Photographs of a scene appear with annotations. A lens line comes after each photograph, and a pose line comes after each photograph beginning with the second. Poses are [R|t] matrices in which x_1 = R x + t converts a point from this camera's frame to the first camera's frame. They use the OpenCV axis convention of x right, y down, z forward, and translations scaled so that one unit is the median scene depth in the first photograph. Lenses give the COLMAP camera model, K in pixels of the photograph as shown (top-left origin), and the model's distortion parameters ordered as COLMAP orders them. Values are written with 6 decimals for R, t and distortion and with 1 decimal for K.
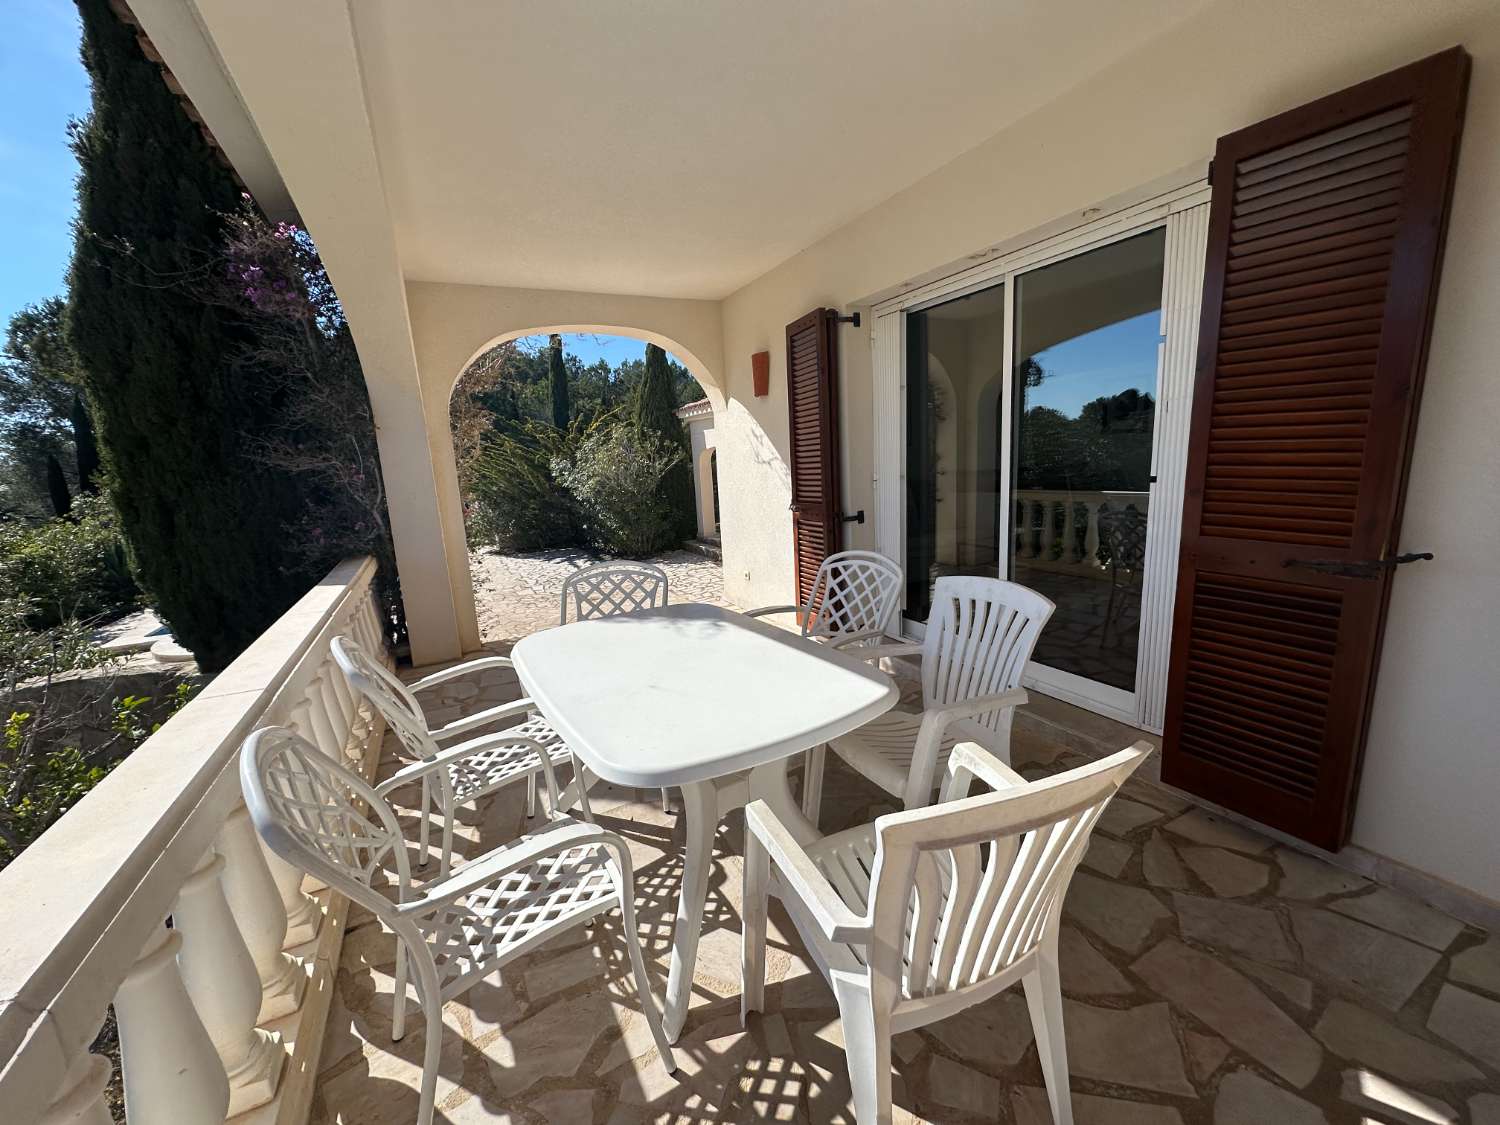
lens RADIAL K [[601.5, 0, 748.0], [0, 601.5, 561.9], [0, 0, 1]] dist [-0.003677, 0.000950]
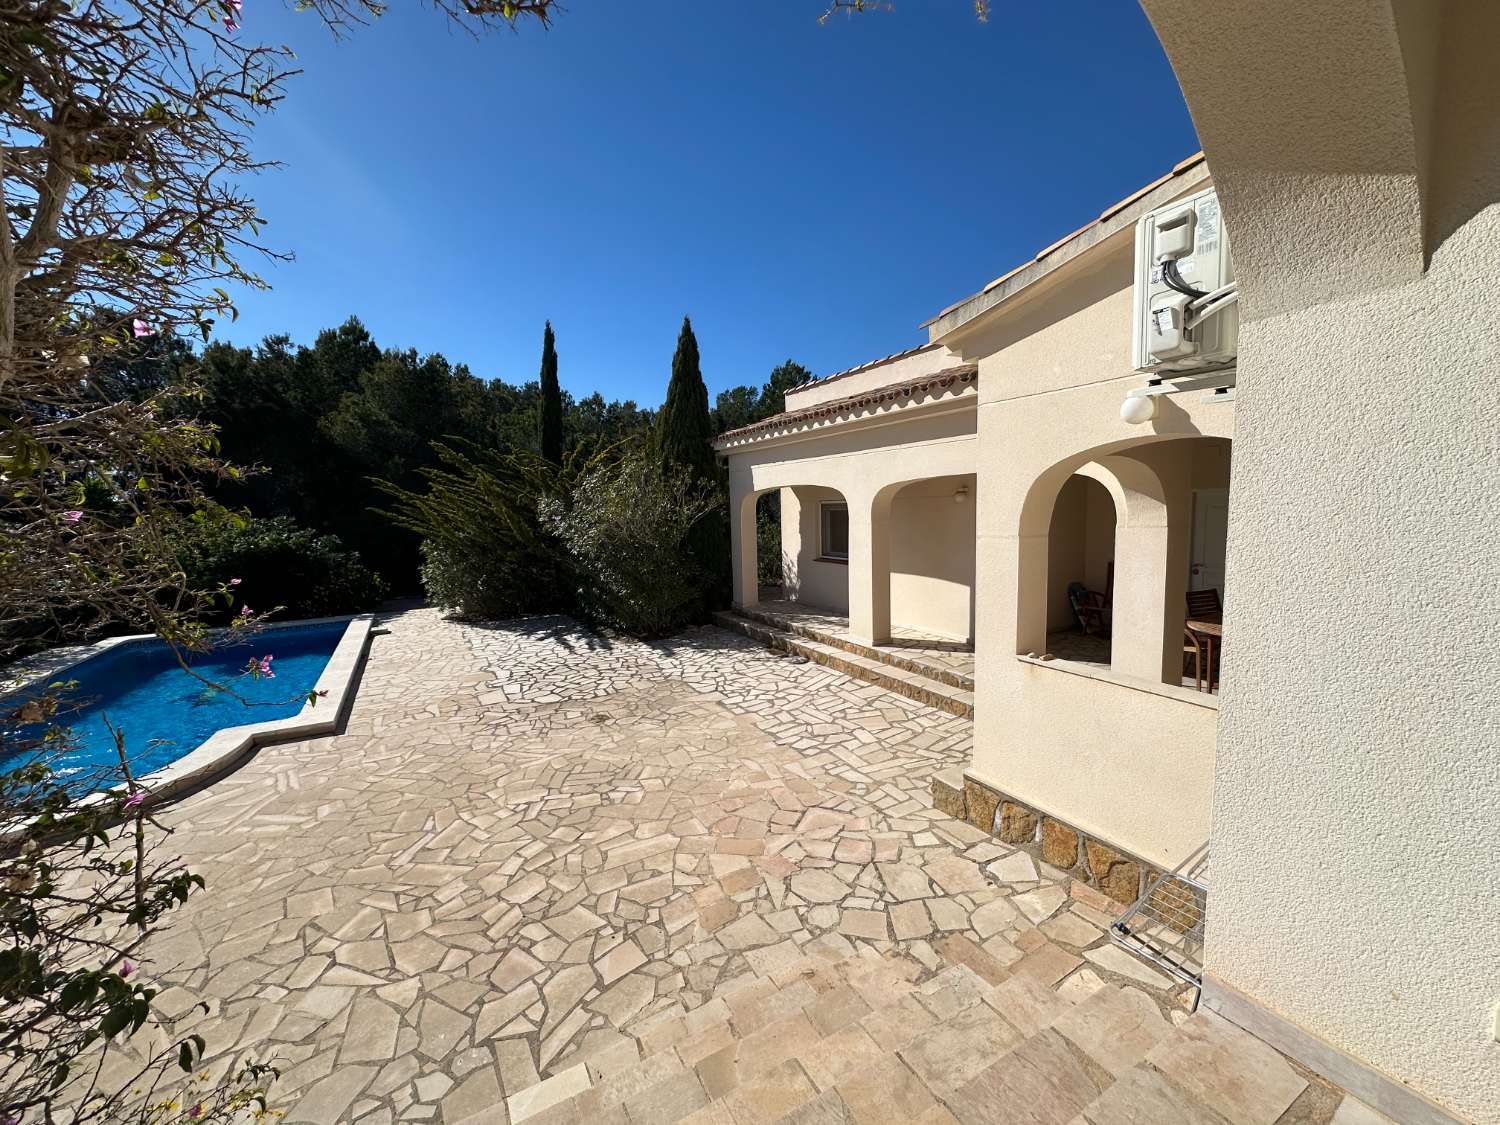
lens RADIAL K [[601.5, 0, 753.4], [0, 601.5, 558.1], [0, 0, 1]] dist [-0.003677, 0.000950]
pose [[0.998812, 0.023974, 0.042420, -0.098473], [-0.020346, 0.996259, -0.083985, -0.043740], [-0.044275, 0.083022, 0.995564, 0.270651]]
